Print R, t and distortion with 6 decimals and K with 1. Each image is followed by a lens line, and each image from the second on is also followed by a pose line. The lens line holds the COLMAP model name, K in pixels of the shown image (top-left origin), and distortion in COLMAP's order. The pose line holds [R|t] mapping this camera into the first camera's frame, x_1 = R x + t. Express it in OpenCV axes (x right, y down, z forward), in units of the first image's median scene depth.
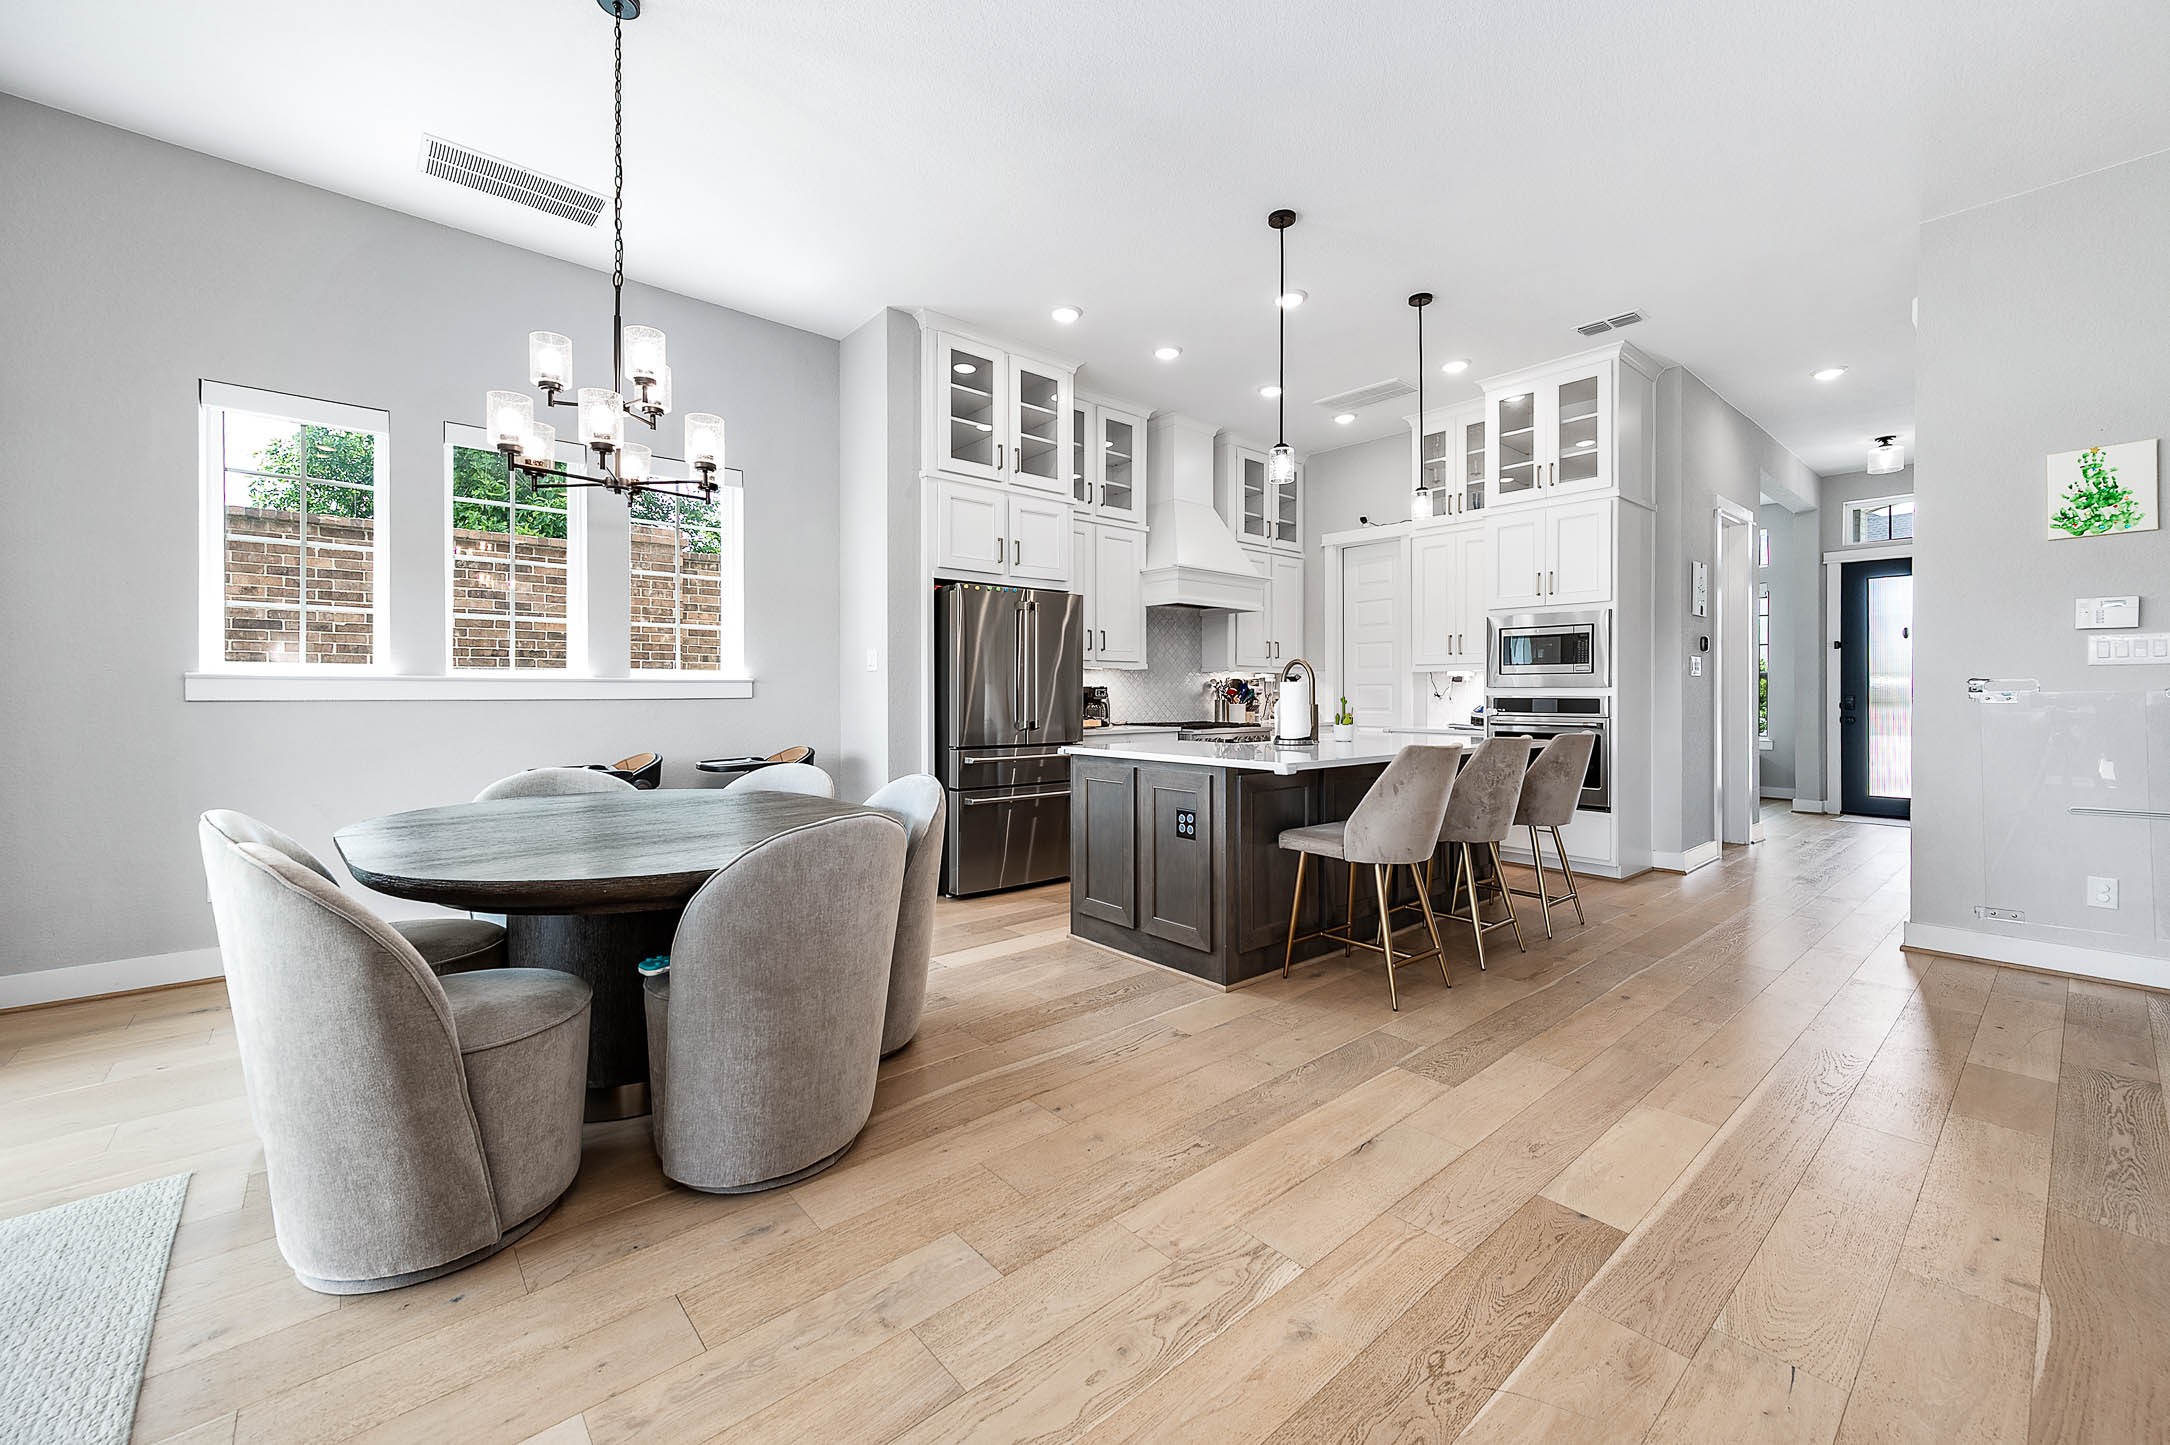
lens RADIAL K [[856.1, 0, 1085.0], [0, 856.1, 722.5], [0, 0, 1]] dist [0.000958, 0.000044]
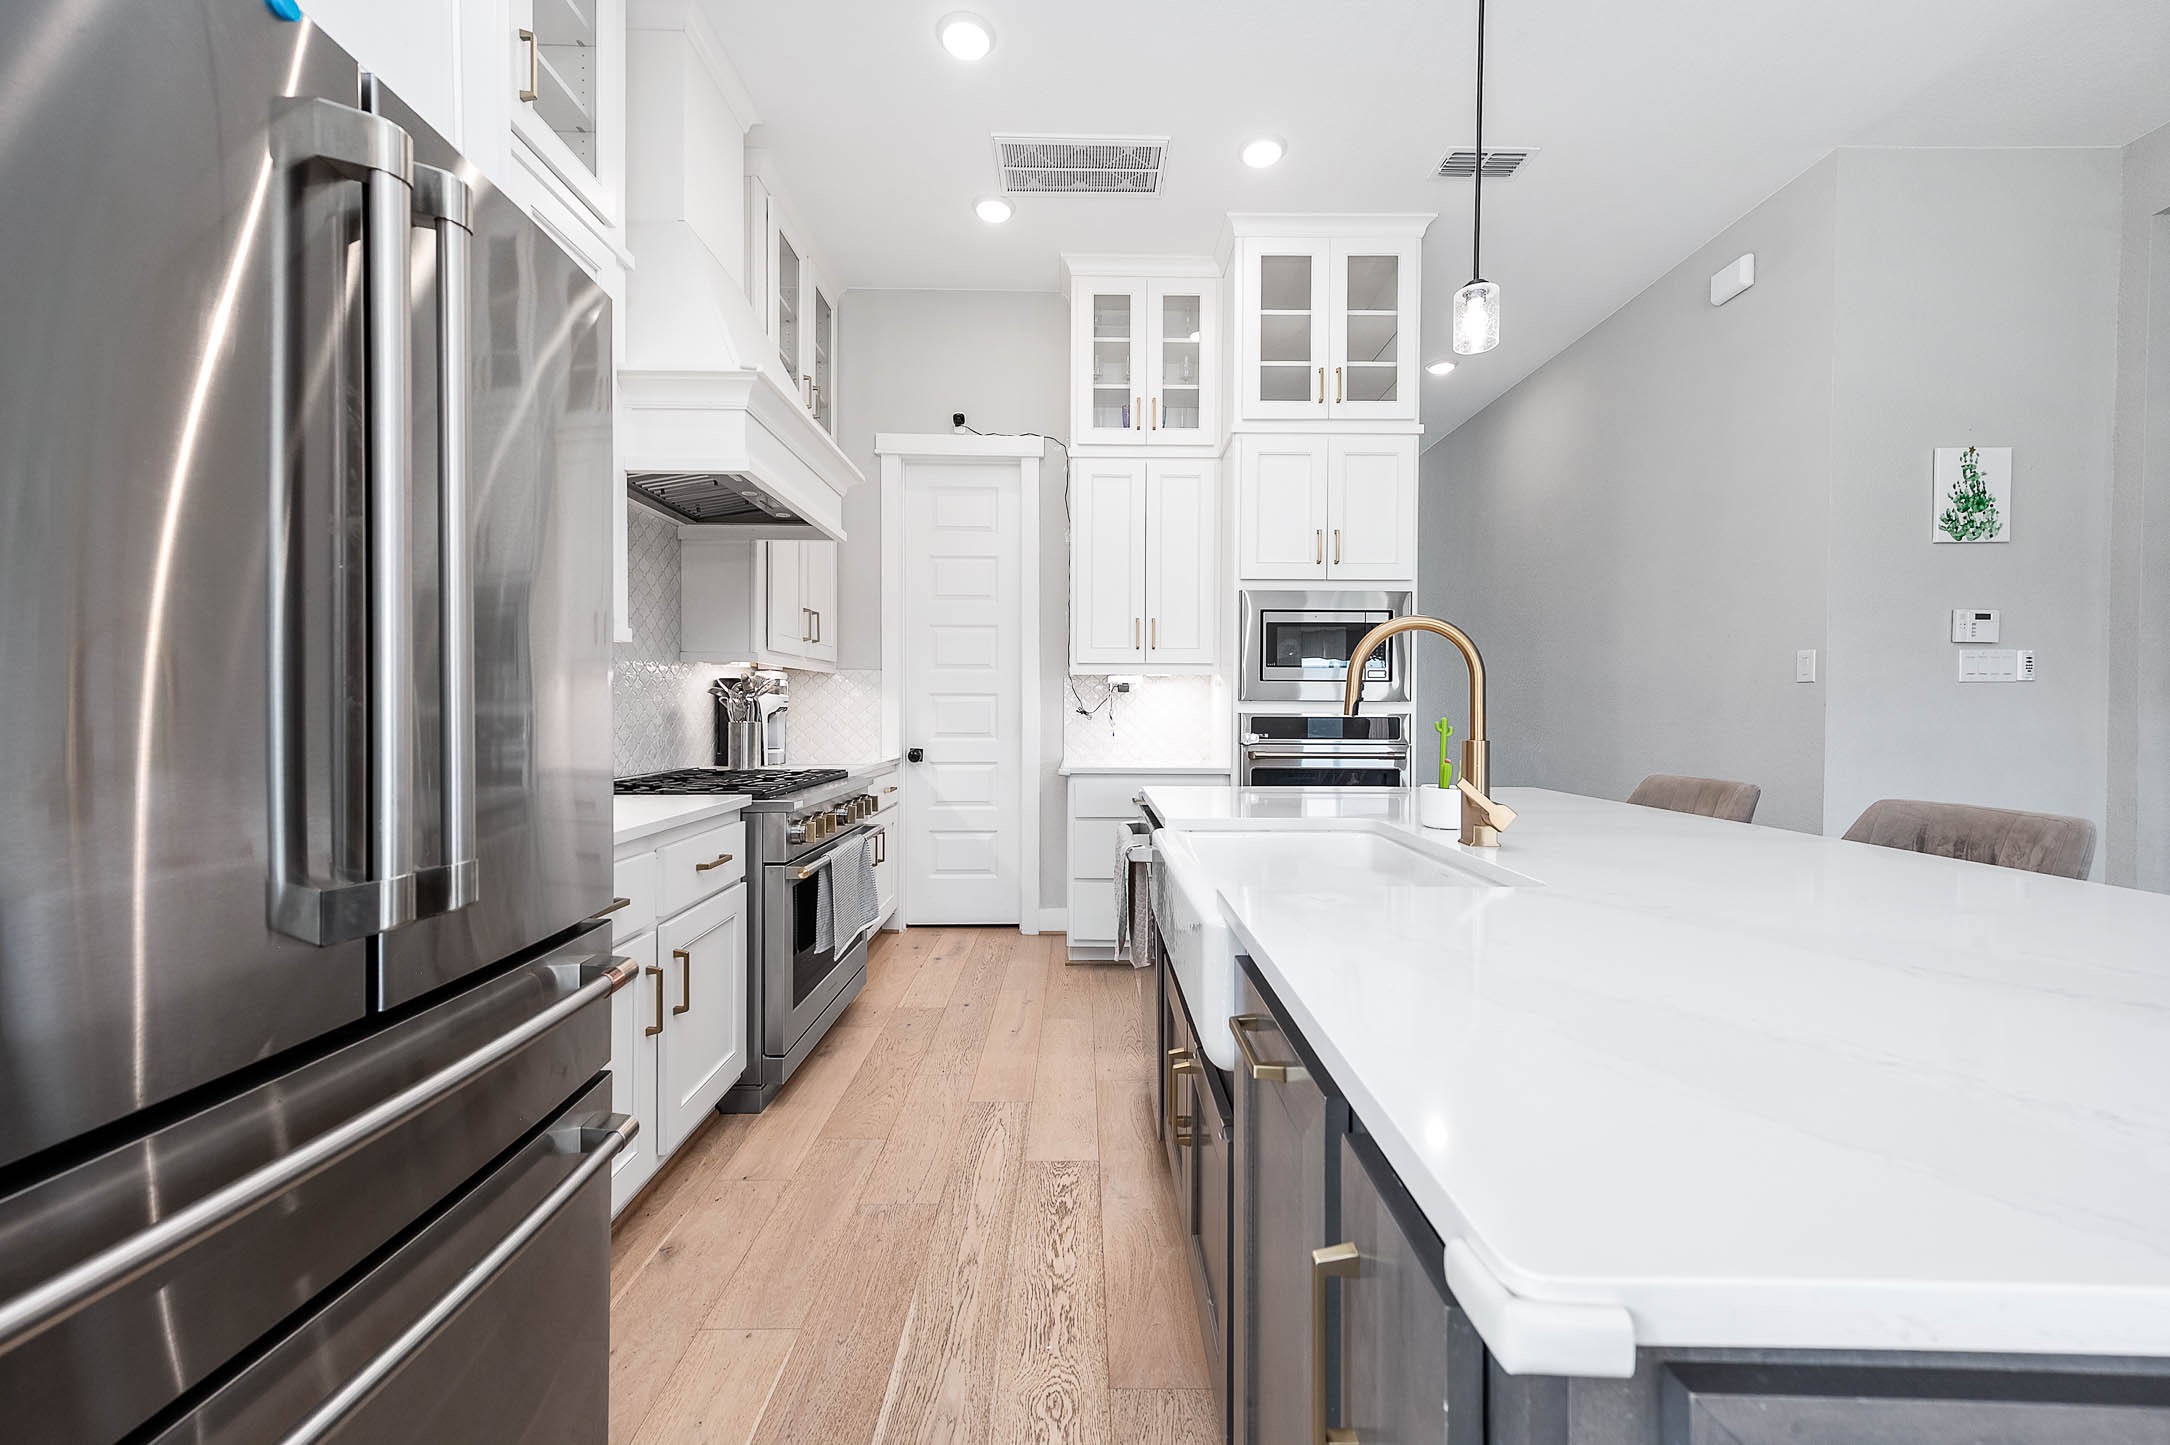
lens RADIAL K [[856.1, 0, 1085.0], [0, 856.1, 722.5], [0, 0, 1]] dist [0.000958, 0.000044]
pose [[0.650775, -0.008974, 0.759217, -0.100224], [0.022313, 0.999724, -0.007309, -0.024637], [-0.758943, 0.021697, 0.650796, 0.743110]]
